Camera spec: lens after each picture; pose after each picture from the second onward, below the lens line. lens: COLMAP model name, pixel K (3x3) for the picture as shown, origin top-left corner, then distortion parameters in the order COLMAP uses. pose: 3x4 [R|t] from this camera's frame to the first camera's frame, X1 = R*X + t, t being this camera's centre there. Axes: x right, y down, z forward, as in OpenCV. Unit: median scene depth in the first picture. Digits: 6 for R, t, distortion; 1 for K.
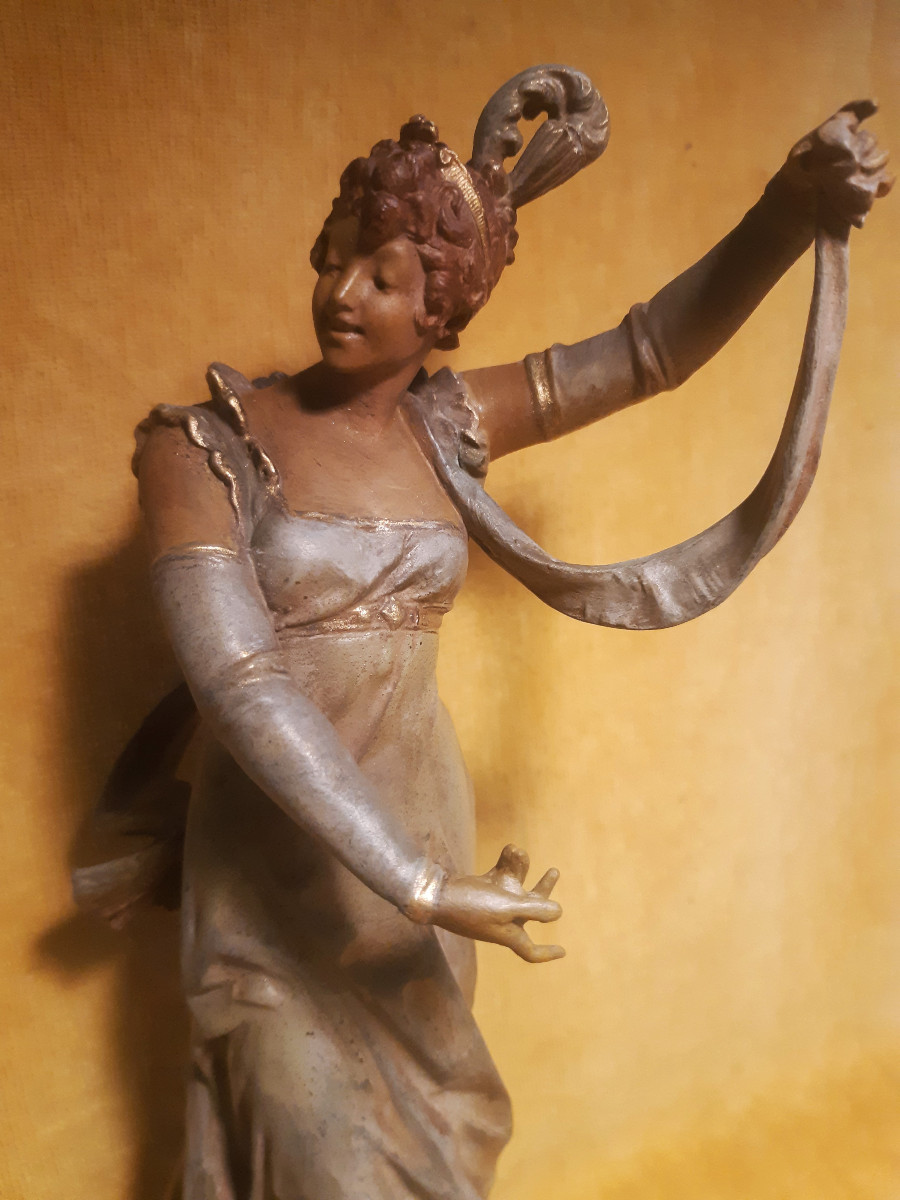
lens RADIAL K [[972.5, 0, 449.0], [0, 972.5, 594.4], [0, 0, 1]] dist [0.052127, -0.160201]
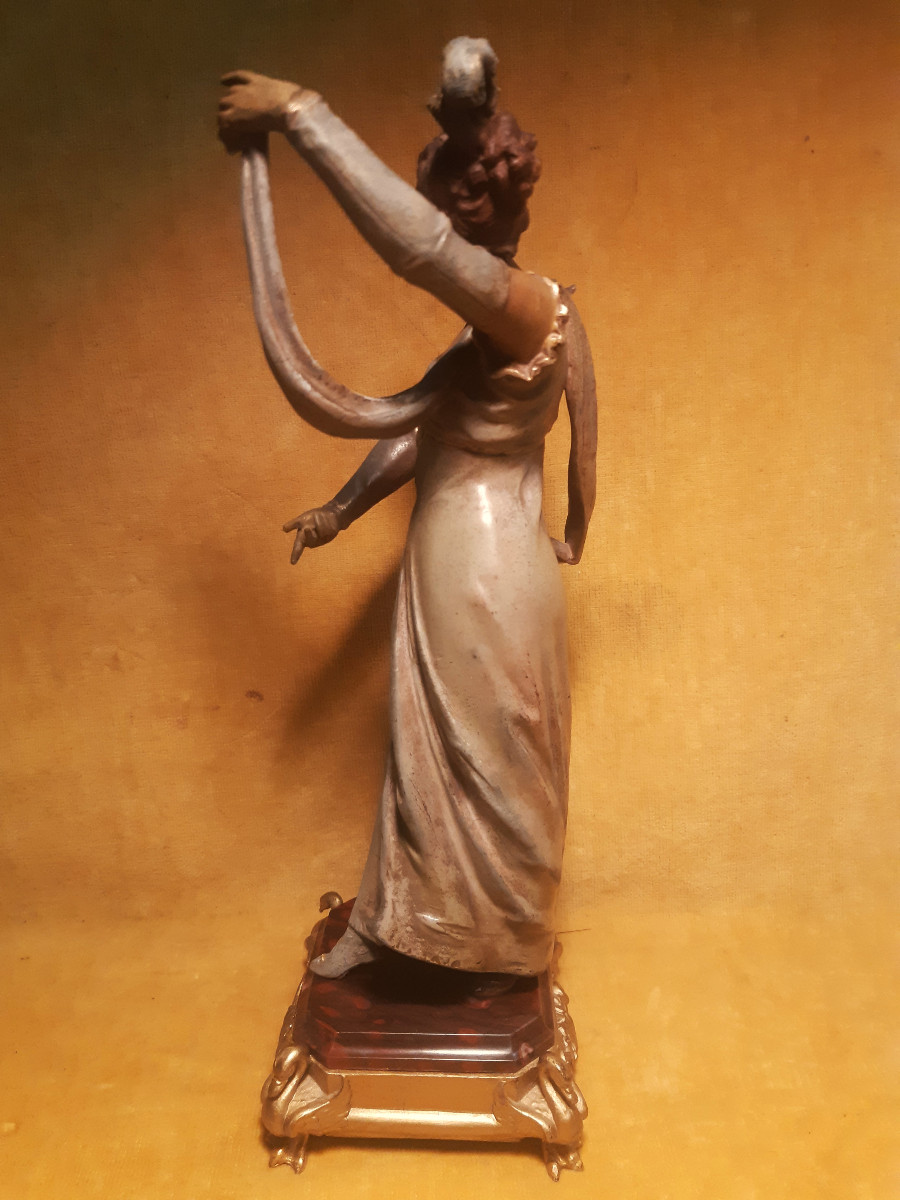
lens RADIAL K [[972.5, 0, 432.3], [0, 972.5, 611.2], [0, 0, 1]] dist [0.052127, -0.160201]
pose [[0.861056, 0.121461, -0.493791, 0.876291], [-0.121779, 0.992052, 0.031667, 0.355487], [0.493712, 0.032866, 0.869004, -0.675995]]
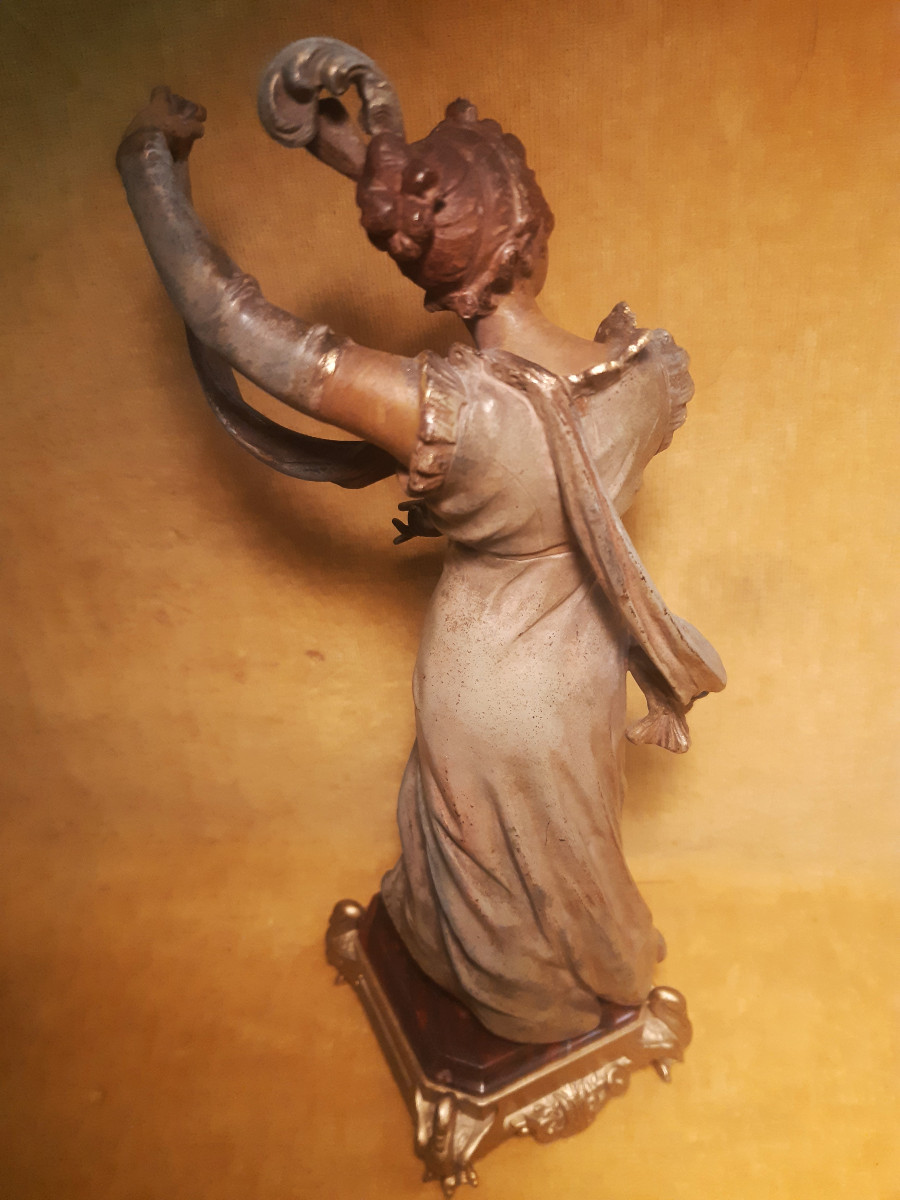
lens RADIAL K [[972.5, 0, 435.2], [0, 972.5, 618.2], [0, 0, 1]] dist [0.052127, -0.160201]
pose [[0.810605, 0.303968, -0.500523, 0.614507], [-0.110566, 0.918799, 0.378925, -0.265969], [0.575061, -0.251818, 0.778391, -0.306277]]
